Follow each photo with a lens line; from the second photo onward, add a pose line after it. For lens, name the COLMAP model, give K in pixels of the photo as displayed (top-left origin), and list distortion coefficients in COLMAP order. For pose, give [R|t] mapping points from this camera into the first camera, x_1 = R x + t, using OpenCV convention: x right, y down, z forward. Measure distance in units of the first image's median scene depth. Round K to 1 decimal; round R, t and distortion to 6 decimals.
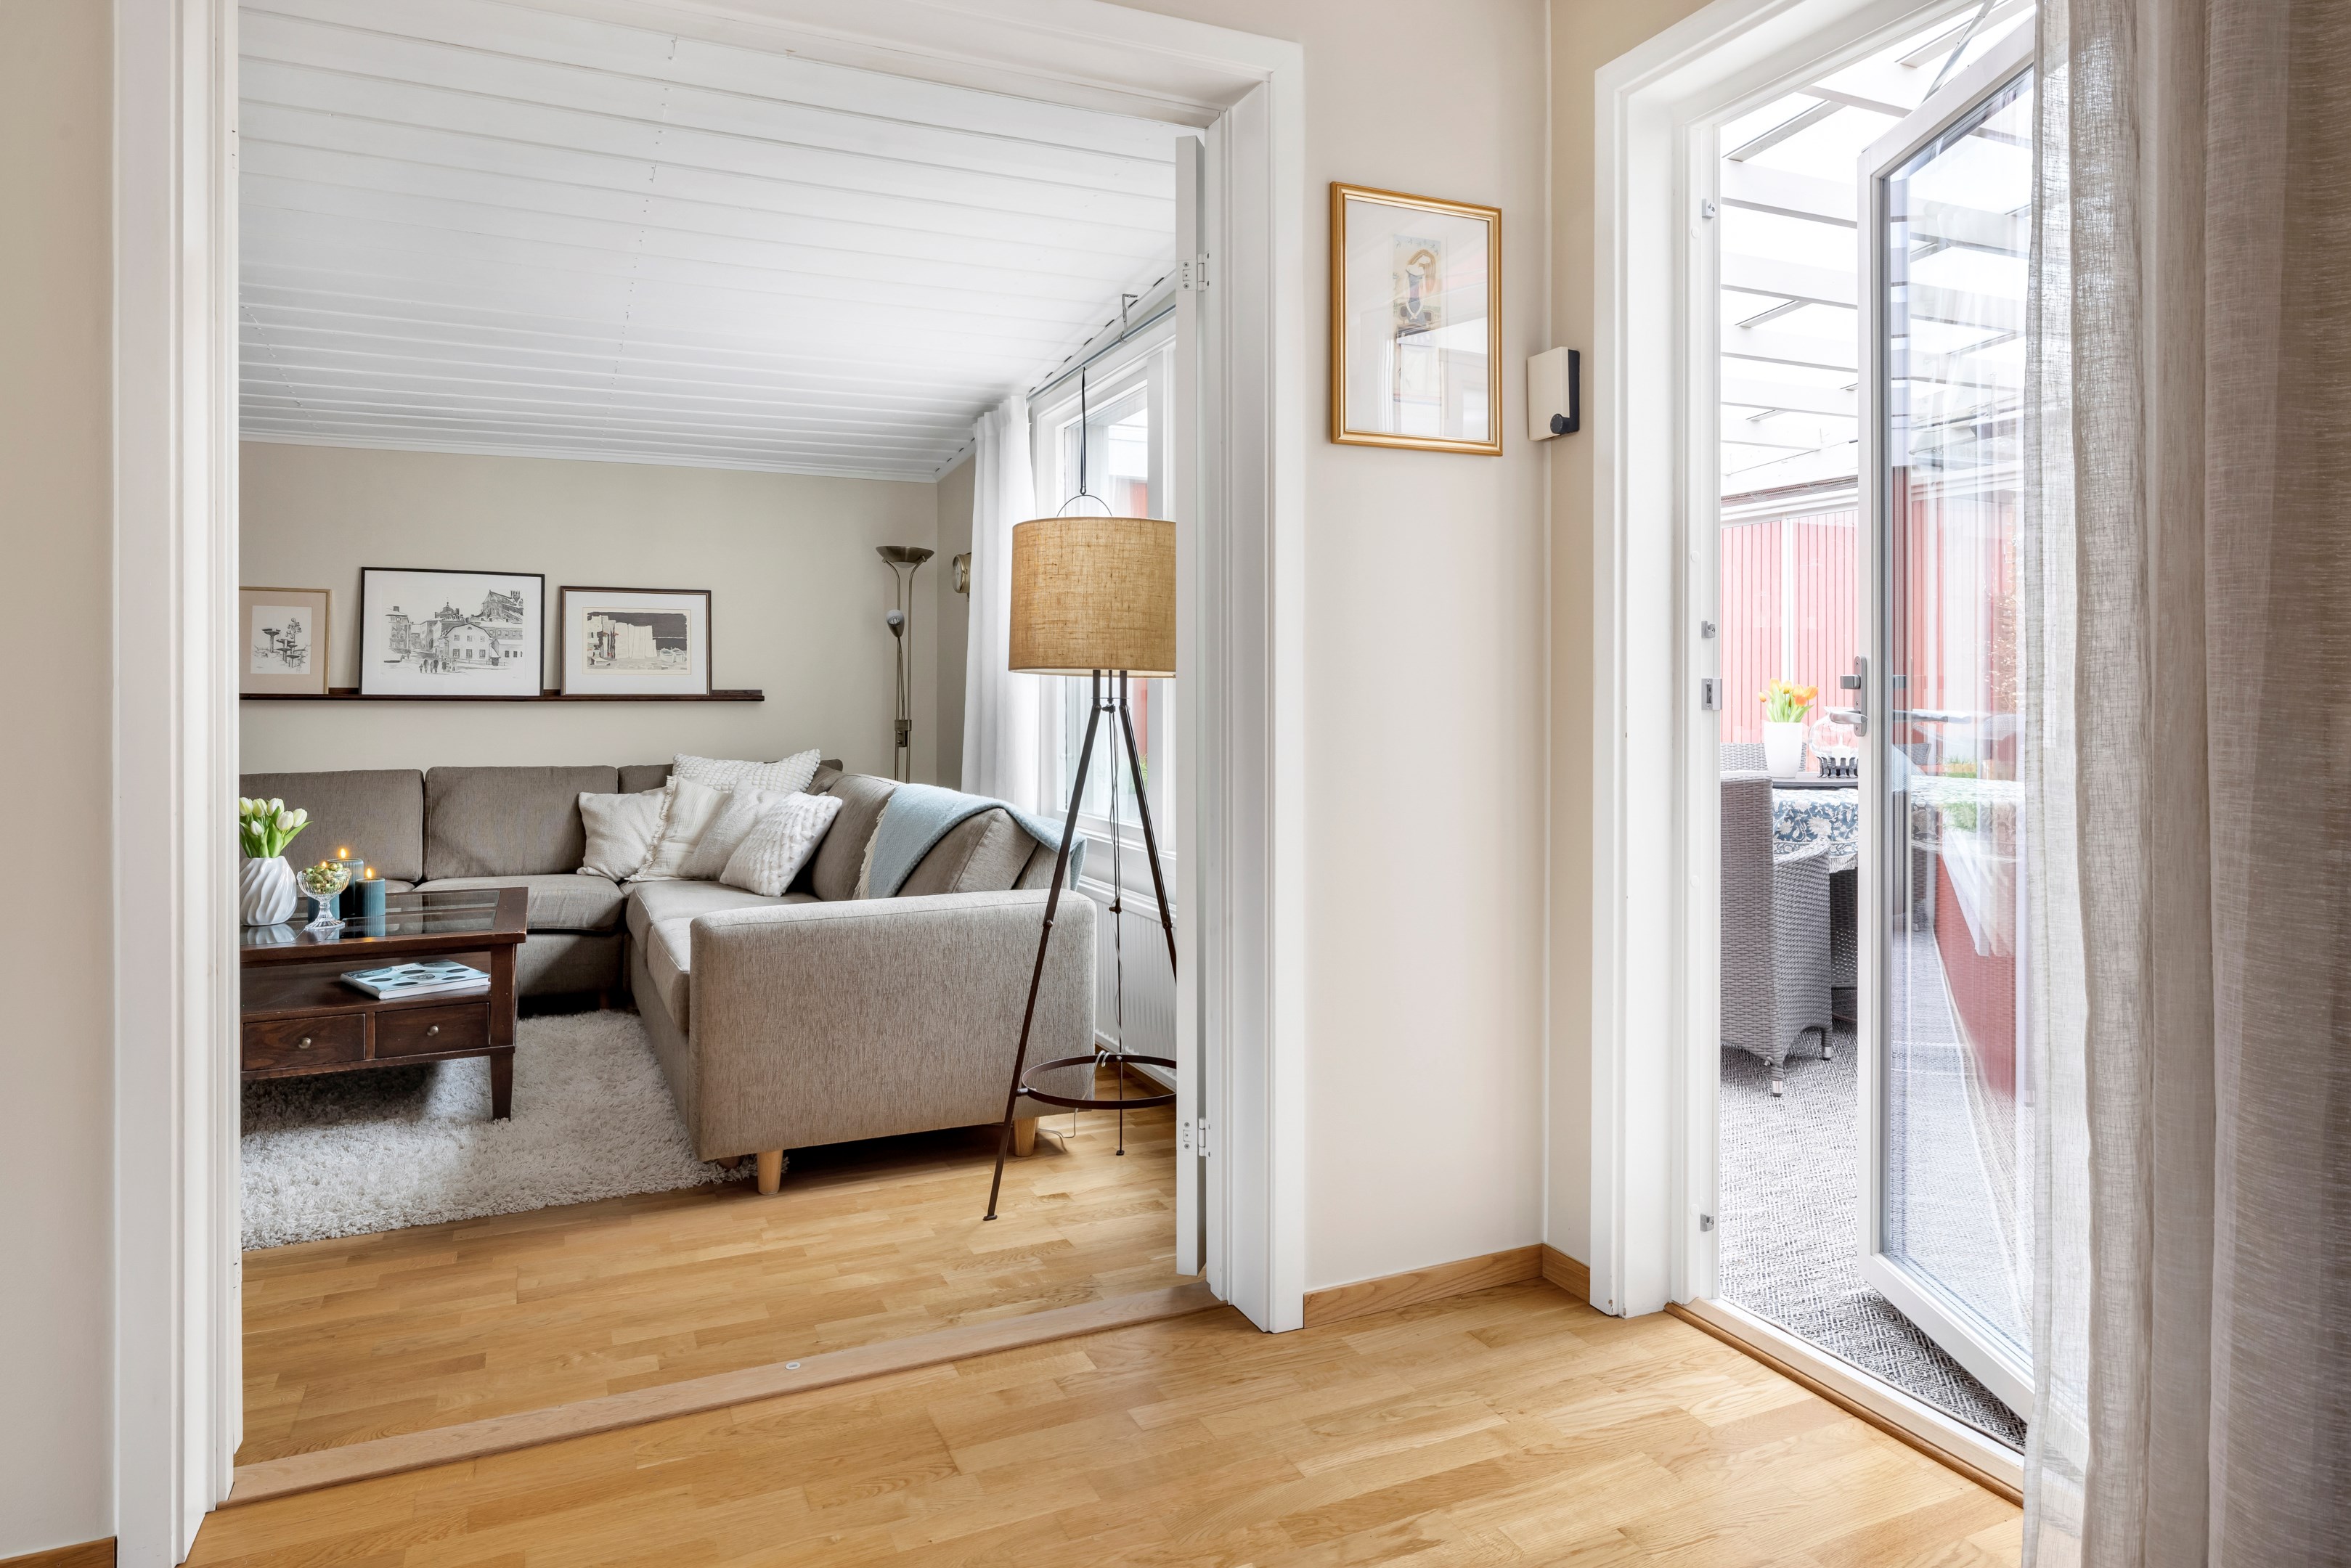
lens RADIAL K [[1416.3, 0, 1181.1], [0, 1416.3, 725.9], [0, 0, 1]] dist [0.002422, 0.002010]
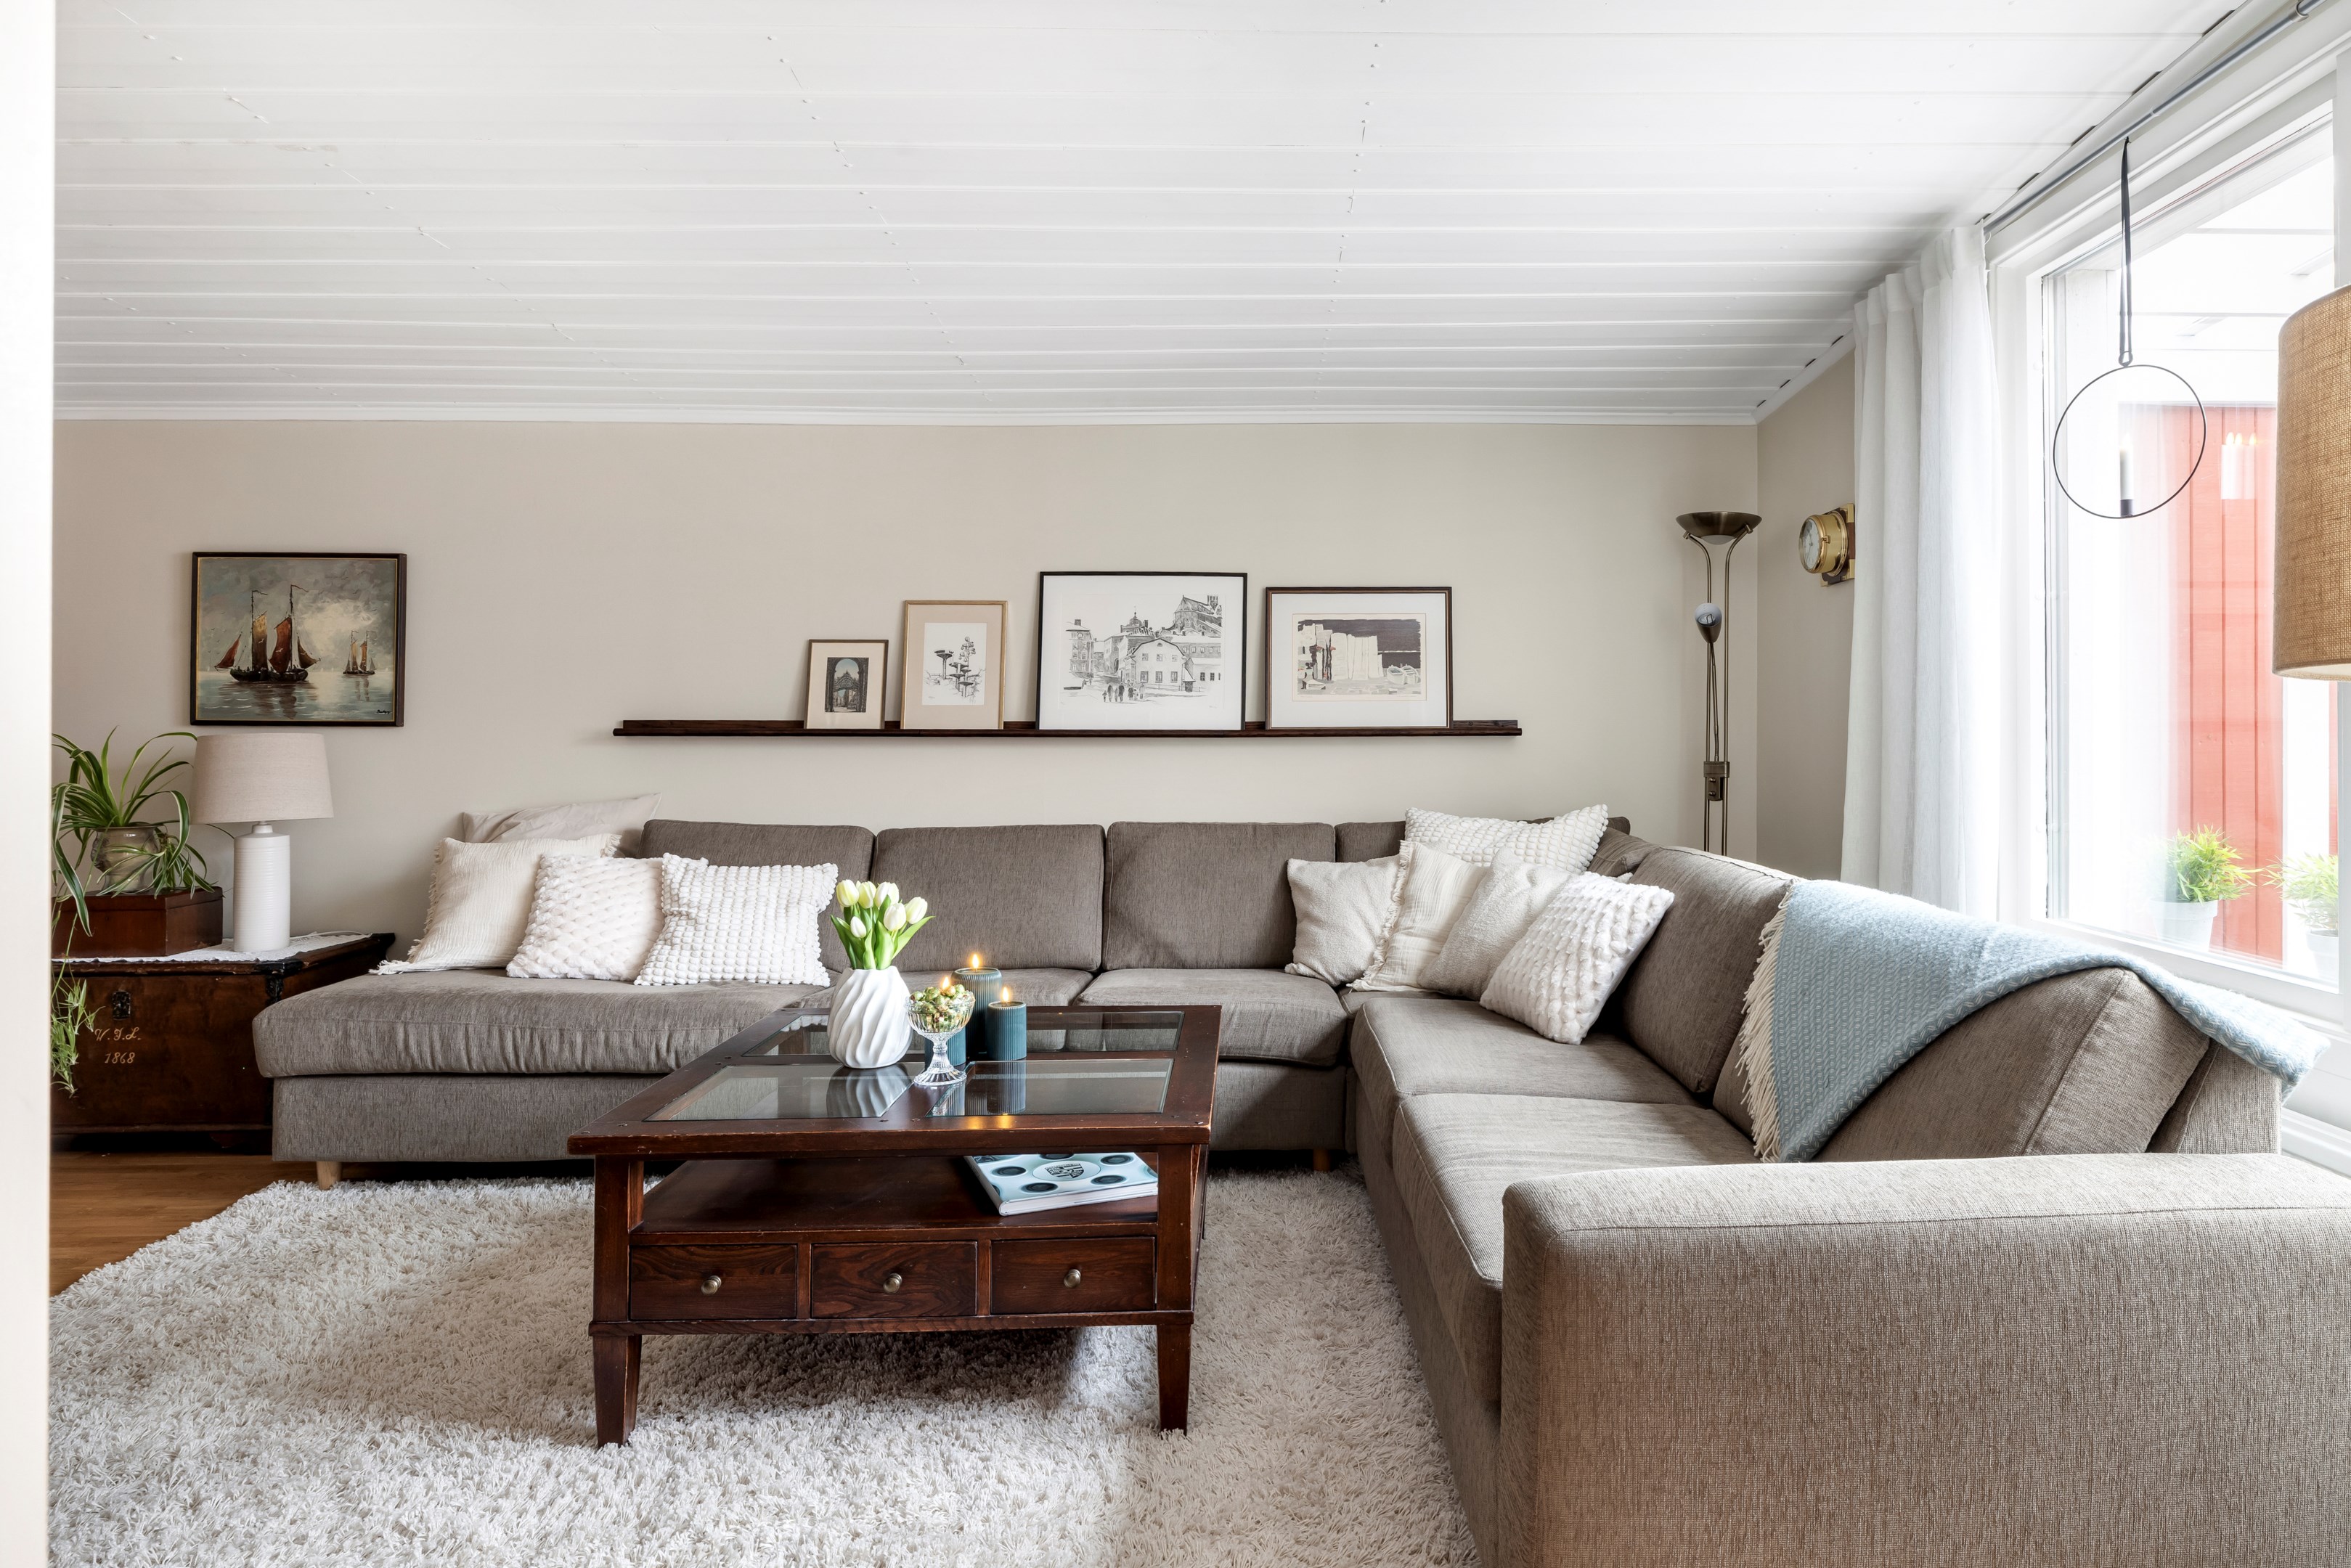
lens RADIAL K [[1416.3, 0, 1181.1], [0, 1416.3, 725.9], [0, 0, 1]] dist [0.002422, 0.002010]
pose [[0.890126, -0.005463, -0.455681, -0.139840], [-0.004038, 0.999794, -0.019874, -0.008597], [0.455696, 0.019530, 0.889921, 0.321511]]
